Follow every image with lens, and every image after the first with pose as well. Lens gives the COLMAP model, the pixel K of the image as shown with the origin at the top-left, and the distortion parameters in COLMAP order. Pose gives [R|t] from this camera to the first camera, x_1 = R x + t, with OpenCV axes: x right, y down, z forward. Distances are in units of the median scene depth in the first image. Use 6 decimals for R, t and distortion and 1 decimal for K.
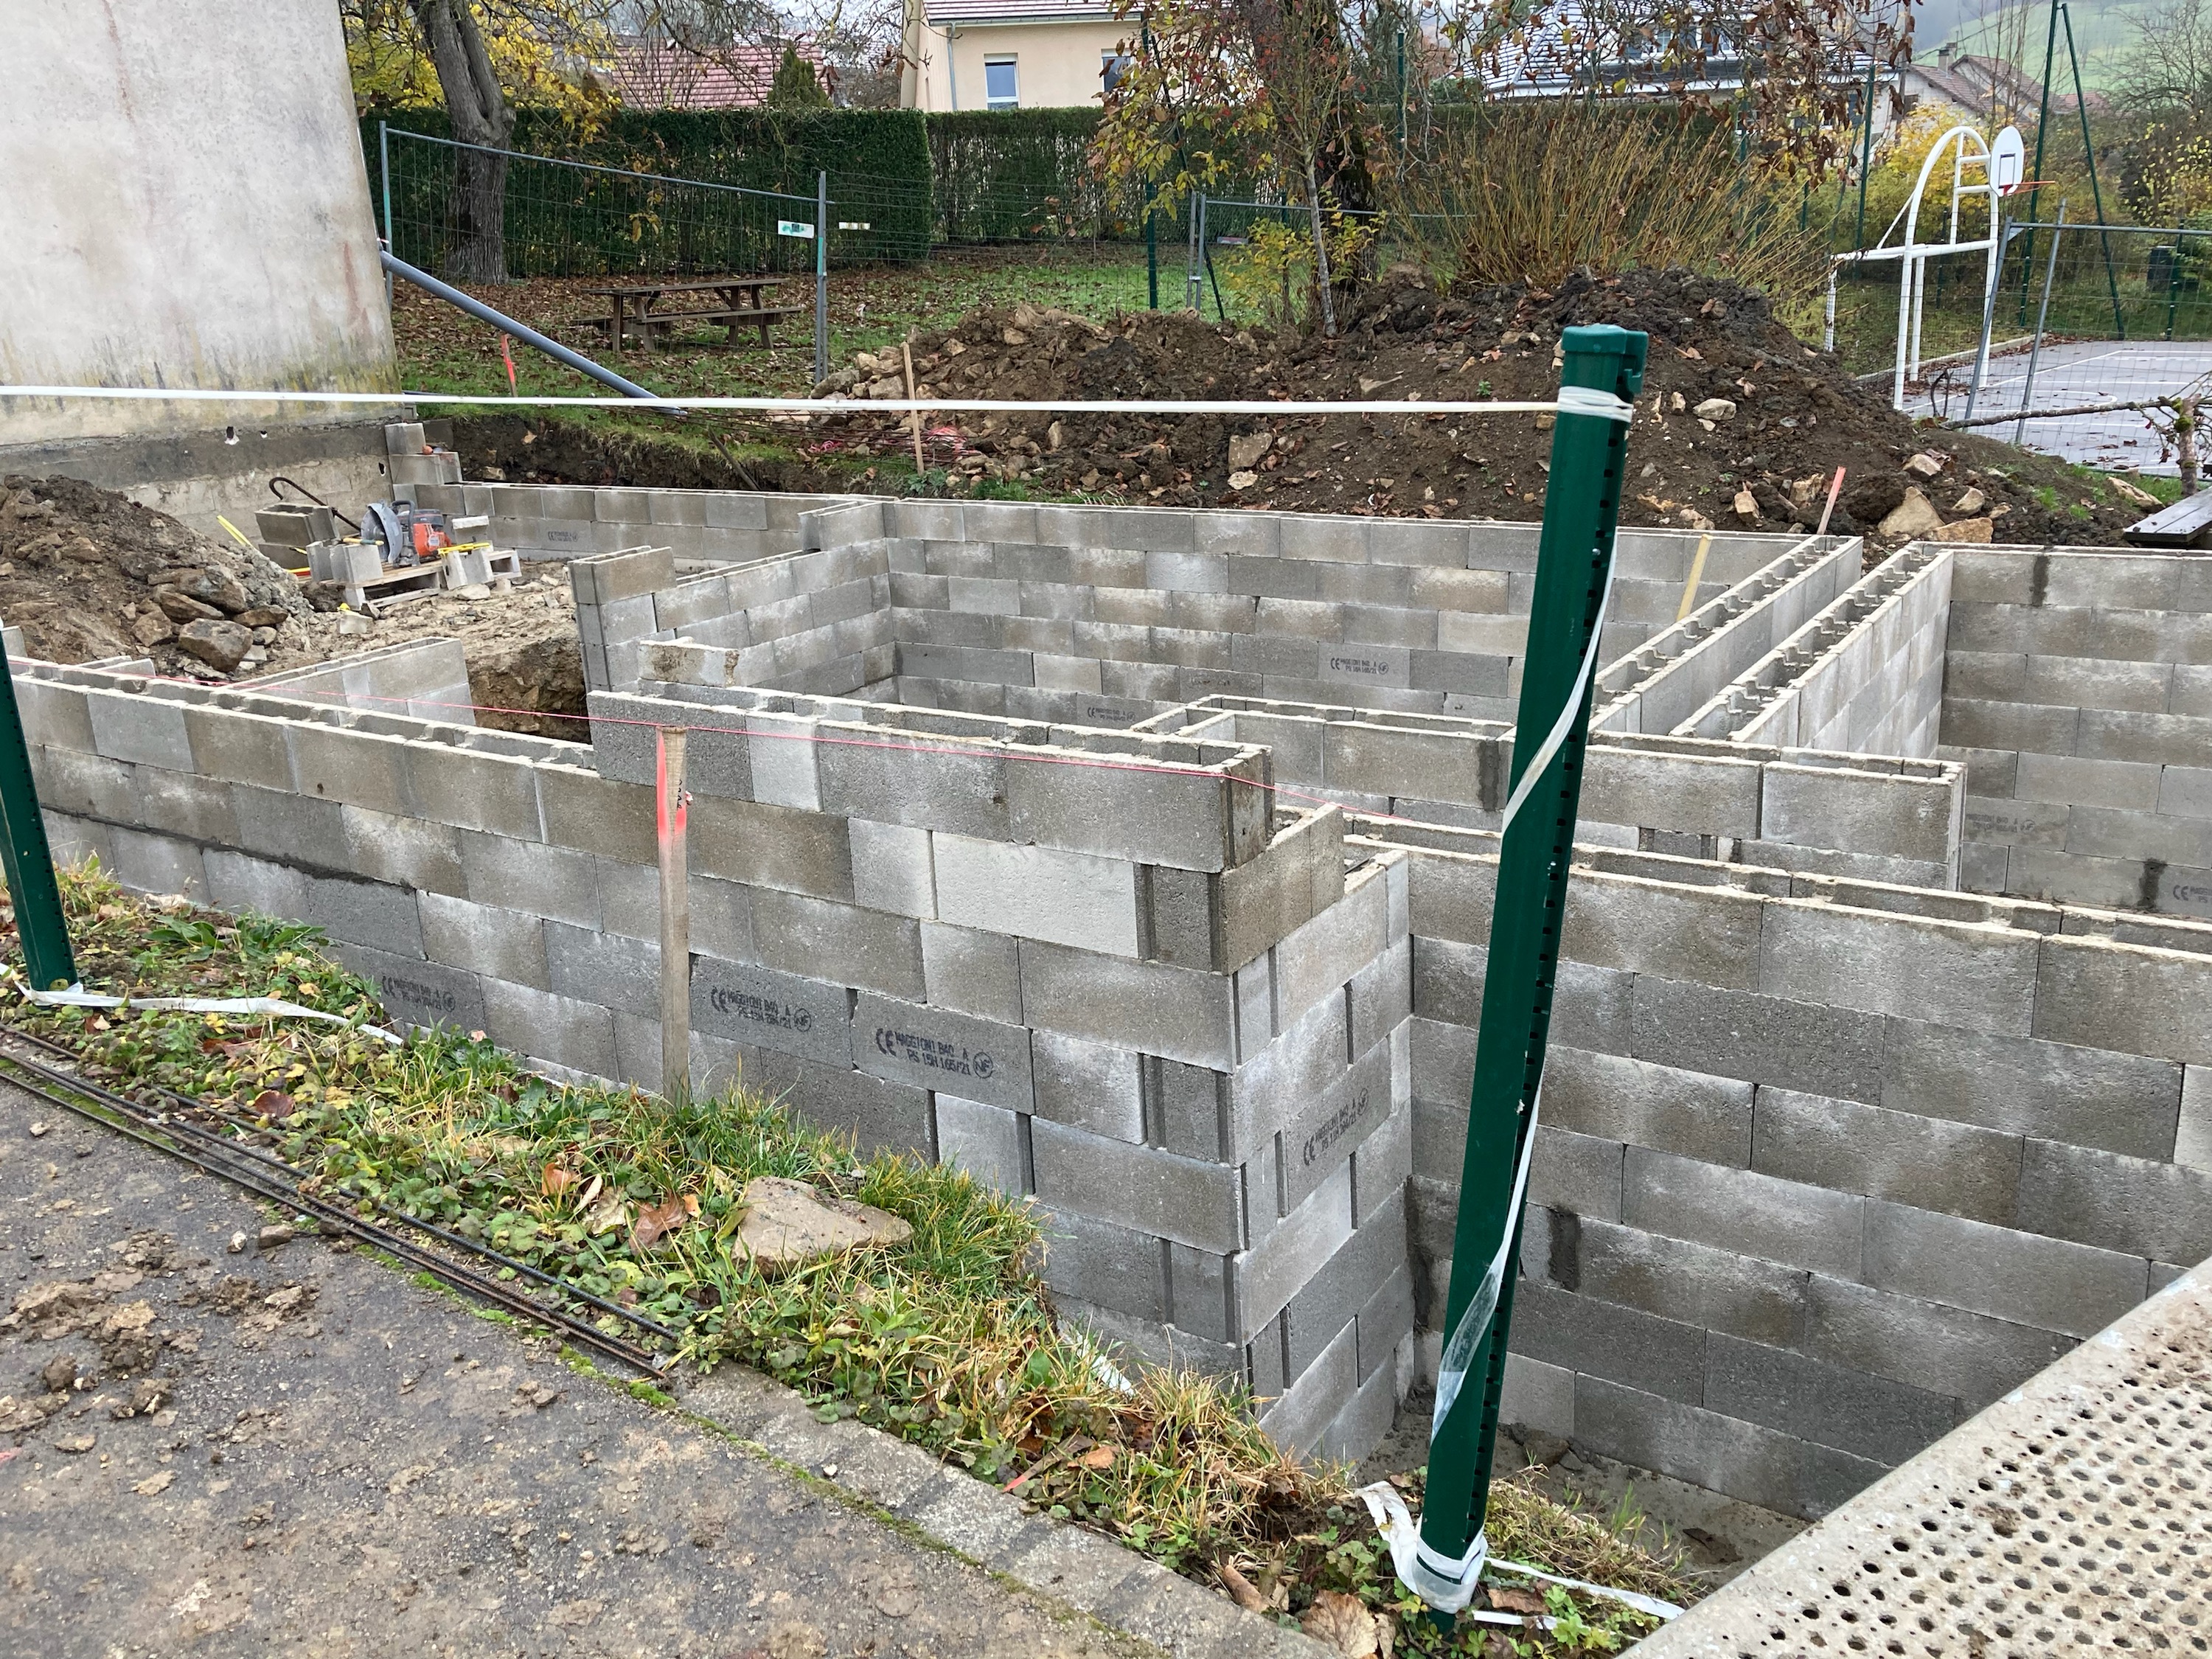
lens RADIAL K [[1814.2, 0, 1102.3], [0, 1814.2, 813.6], [0, 0, 1]] dist [0.040920, -0.036274]
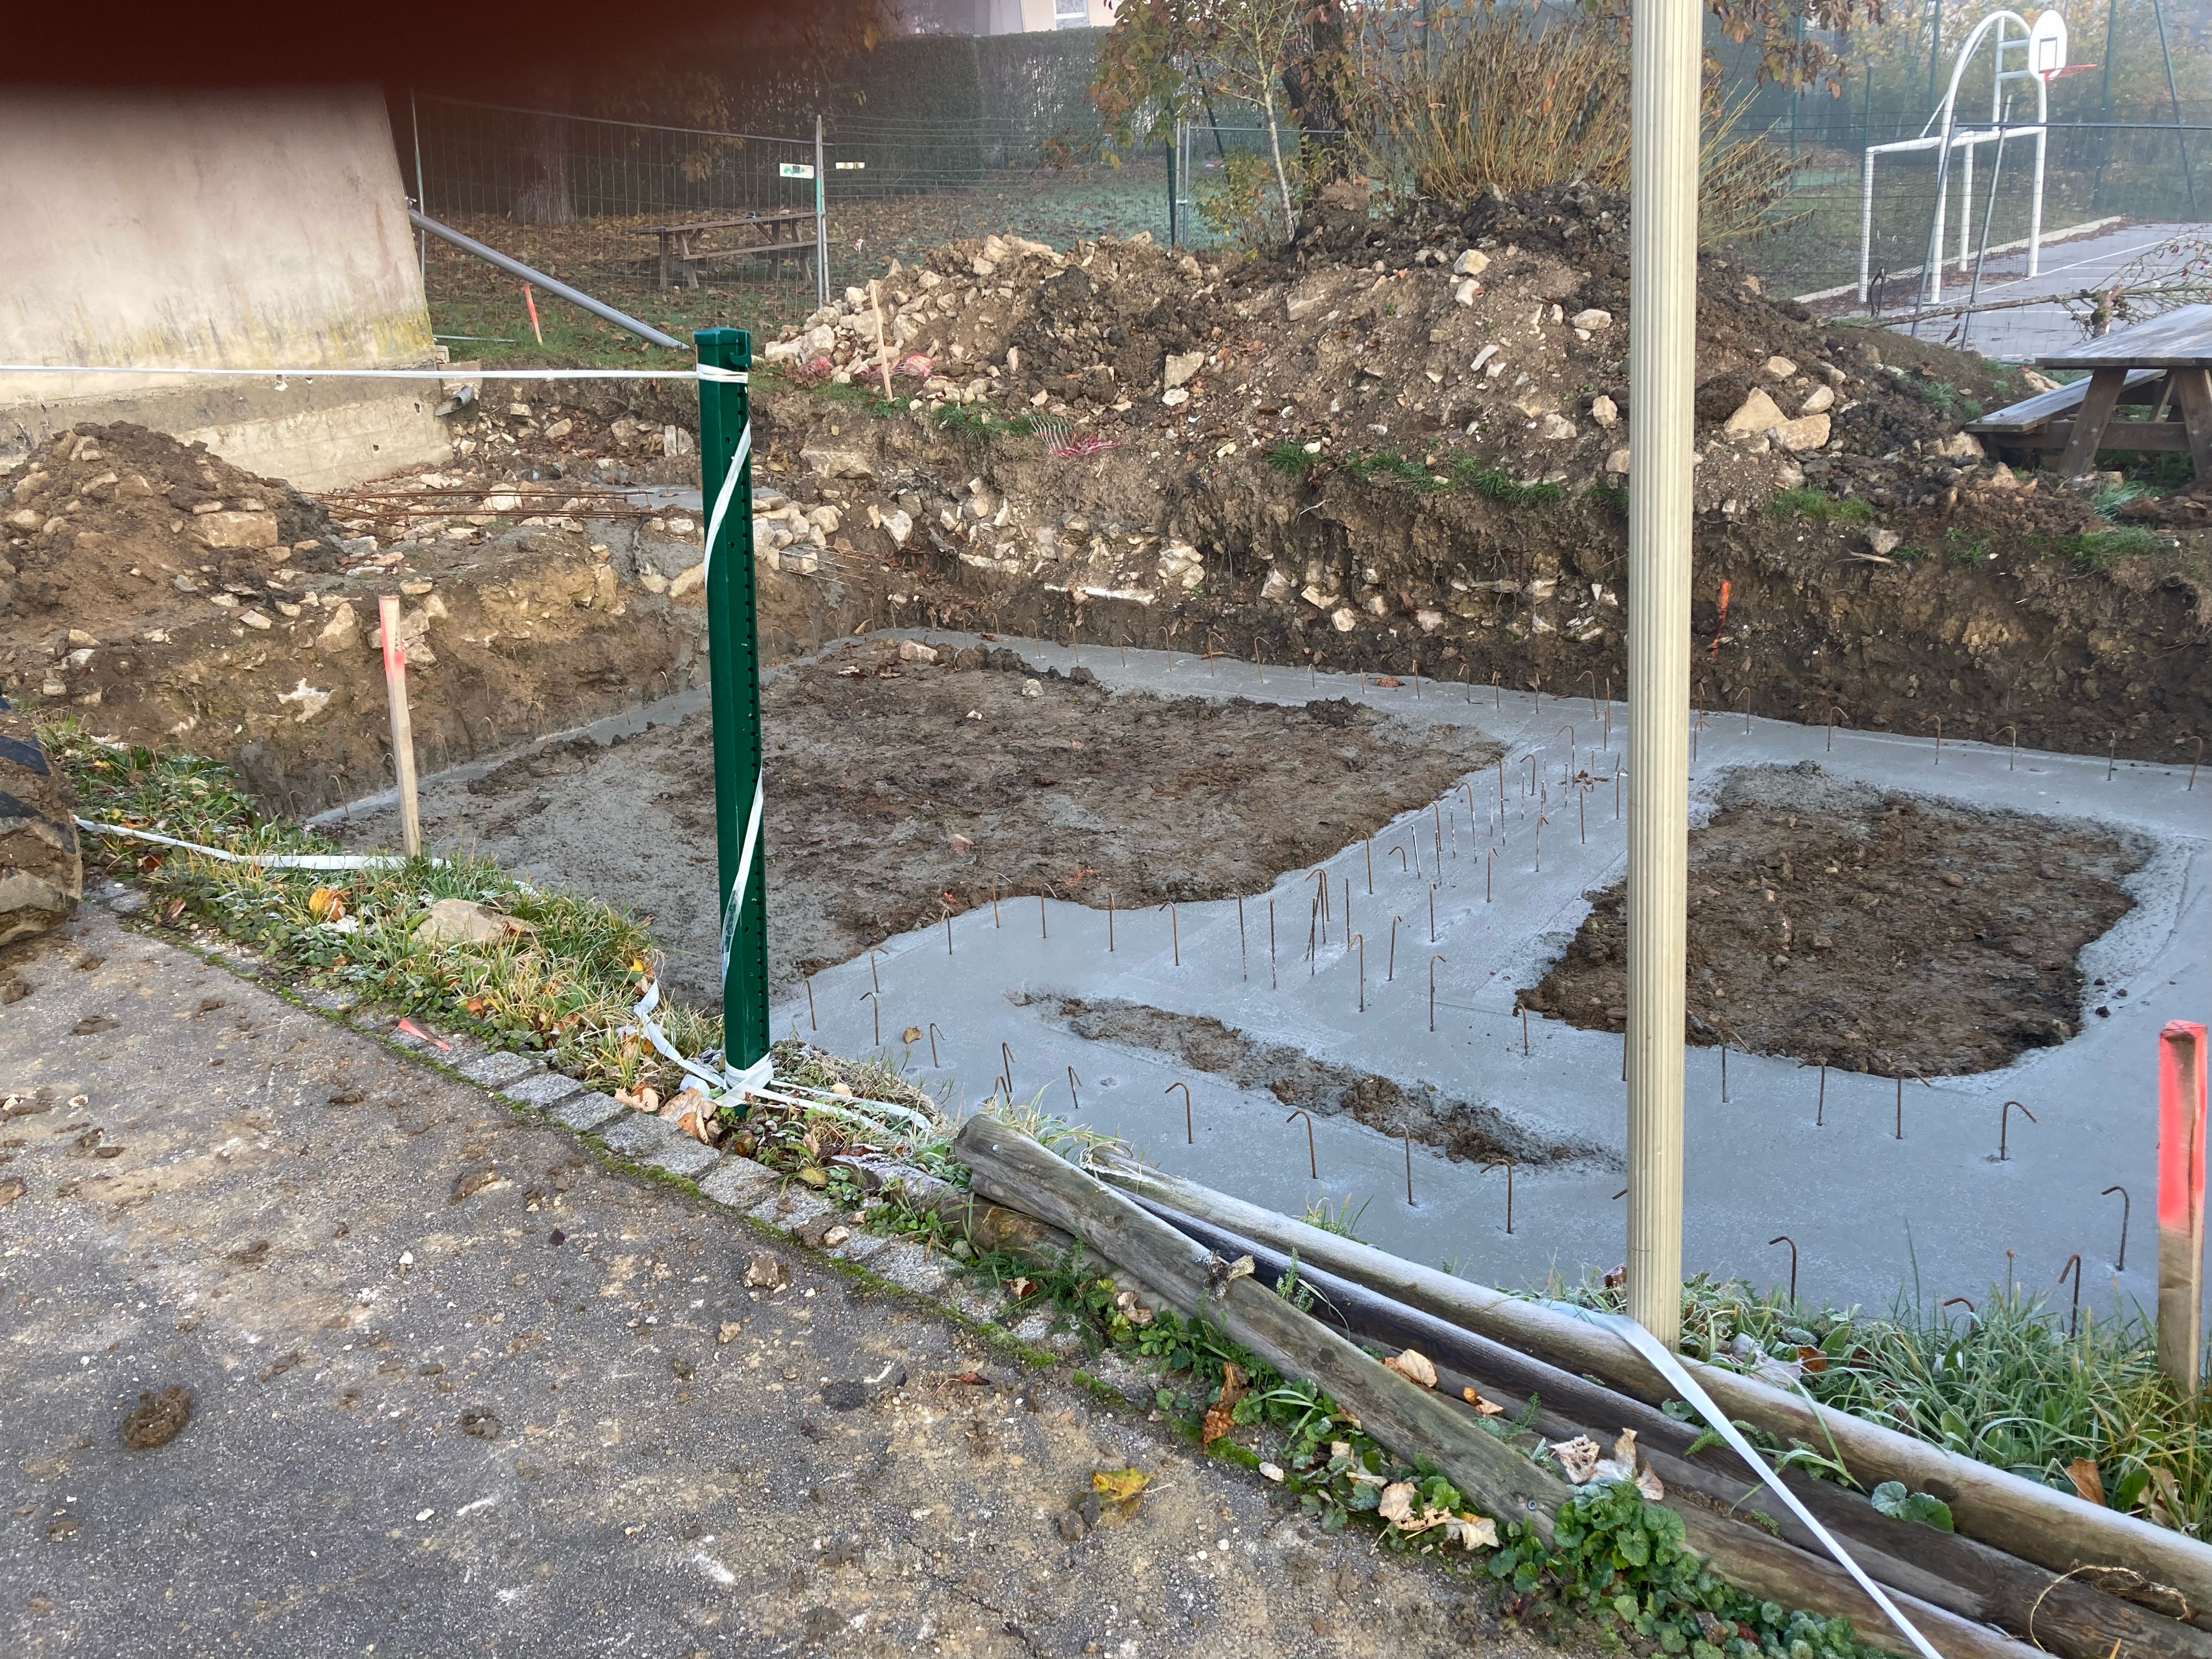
lens RADIAL K [[1814.2, 0, 1087.1], [0, 1814.2, 817.1], [0, 0, 1]] dist [0.040920, -0.036274]
pose [[0.997365, -0.011631, -0.071607, 0.118232], [0.014933, 0.998841, 0.045746, 0.019722], [0.070992, -0.046694, 0.996383, -0.116457]]
